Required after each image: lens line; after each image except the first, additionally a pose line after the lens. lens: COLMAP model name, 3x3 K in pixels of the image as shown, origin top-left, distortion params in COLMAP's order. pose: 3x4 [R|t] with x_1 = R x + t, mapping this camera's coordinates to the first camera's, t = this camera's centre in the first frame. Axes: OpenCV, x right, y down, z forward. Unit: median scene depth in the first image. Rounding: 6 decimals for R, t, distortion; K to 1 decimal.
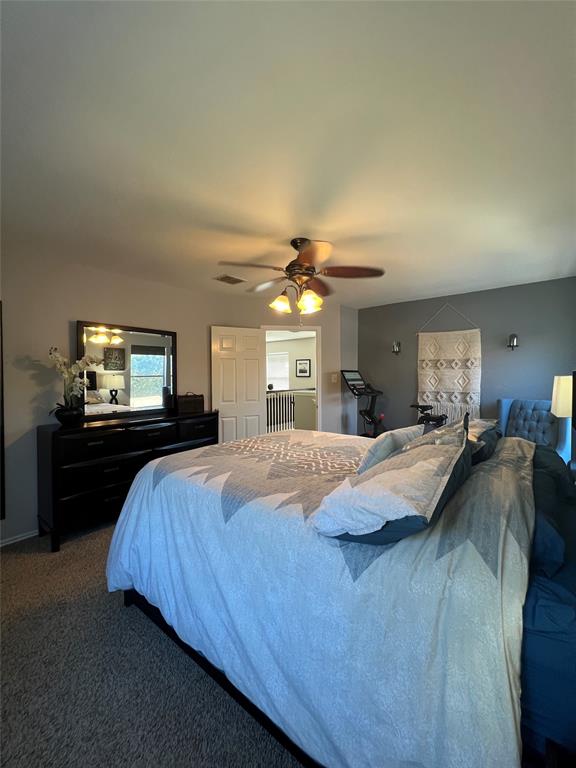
lens RADIAL K [[305.3, 0, 289.9], [0, 305.3, 383.0], [0, 0, 1]] dist [-0.001368, 0.000302]
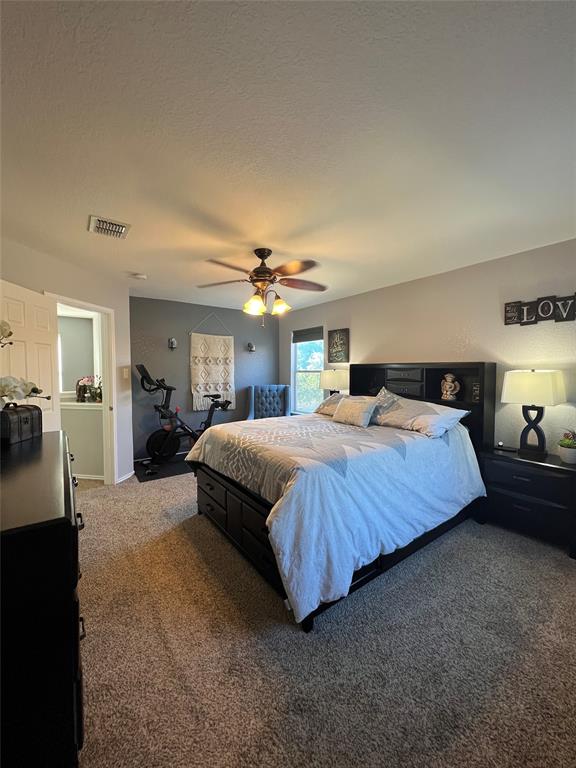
lens RADIAL K [[305.3, 0, 289.1], [0, 305.3, 382.1], [0, 0, 1]] dist [-0.001368, 0.000302]
pose [[0.266929, -0.037764, 0.962976, -0.640521], [0.020789, 0.999225, 0.033423, -0.010631], [-0.963492, 0.011098, 0.267507, 0.378689]]
